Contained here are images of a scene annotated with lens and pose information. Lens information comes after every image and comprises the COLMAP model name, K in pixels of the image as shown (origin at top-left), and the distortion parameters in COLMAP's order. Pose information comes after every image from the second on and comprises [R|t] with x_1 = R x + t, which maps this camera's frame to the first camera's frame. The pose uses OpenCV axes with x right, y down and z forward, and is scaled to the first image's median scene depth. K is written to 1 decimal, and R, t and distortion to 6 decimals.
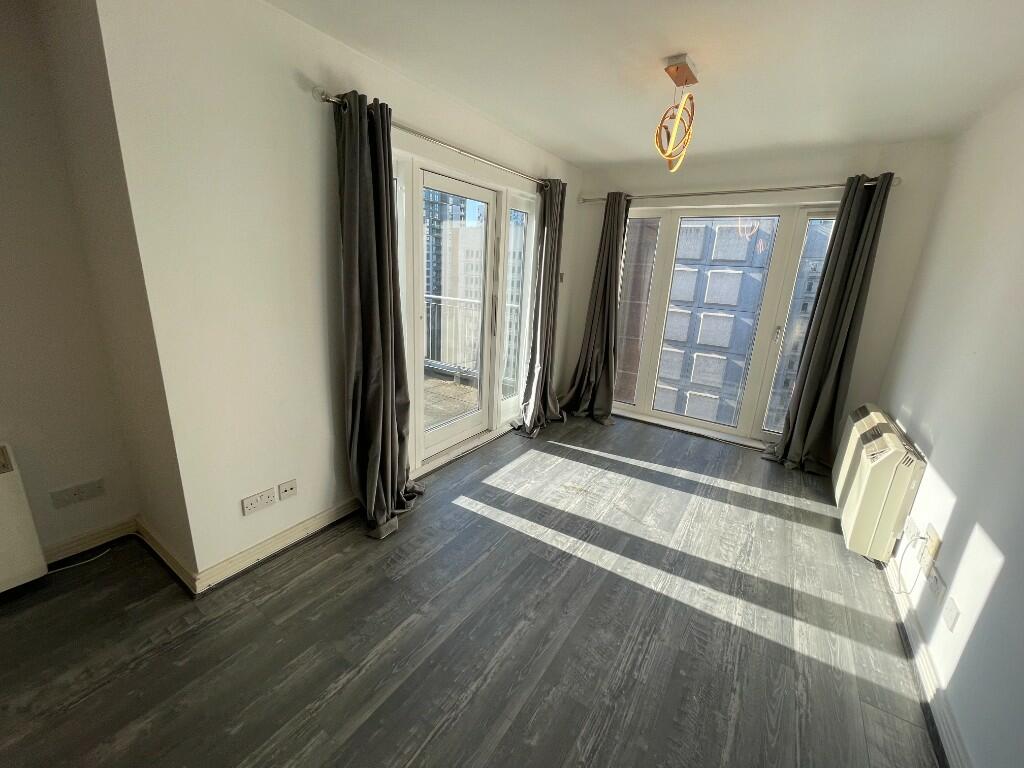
lens RADIAL K [[413.9, 0, 512.0], [0, 413.9, 384.0], [0, 0, 1]] dist [-0.003048, -0.000121]
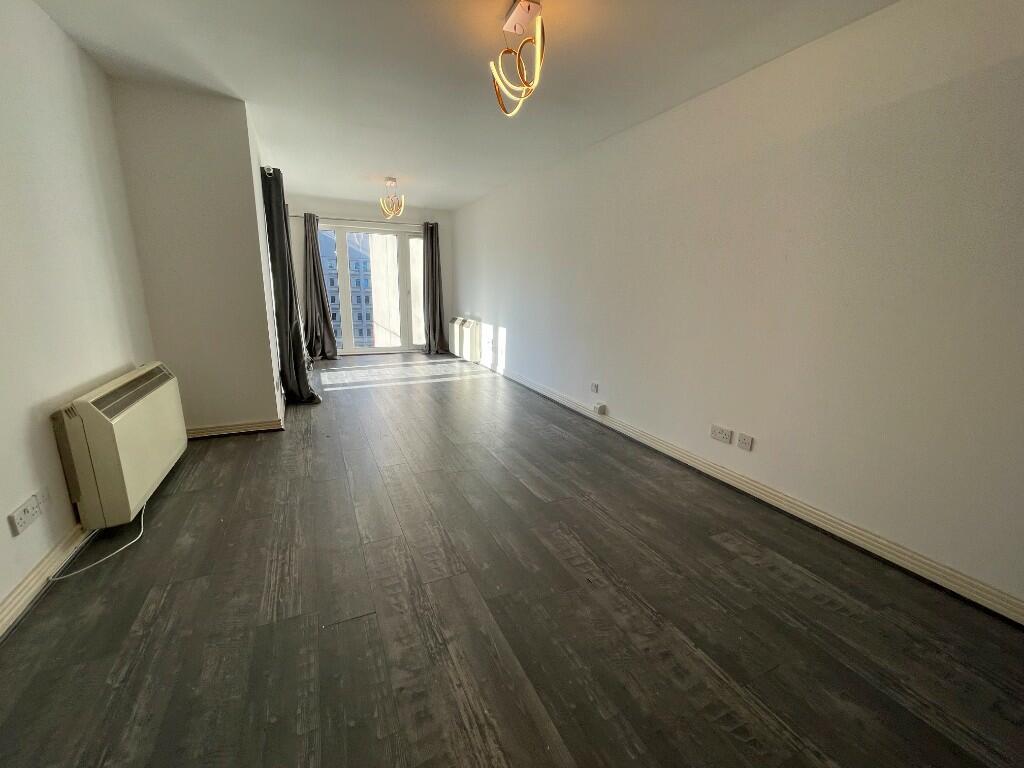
lens RADIAL K [[413.9, 0, 512.0], [0, 413.9, 384.0], [0, 0, 1]] dist [-0.003048, -0.000121]
pose [[0.518997, -0.237796, 0.821033, -1.074917], [0.231118, 0.963786, 0.133046, 0.187156], [-0.822938, 0.120705, 0.555161, -0.601974]]
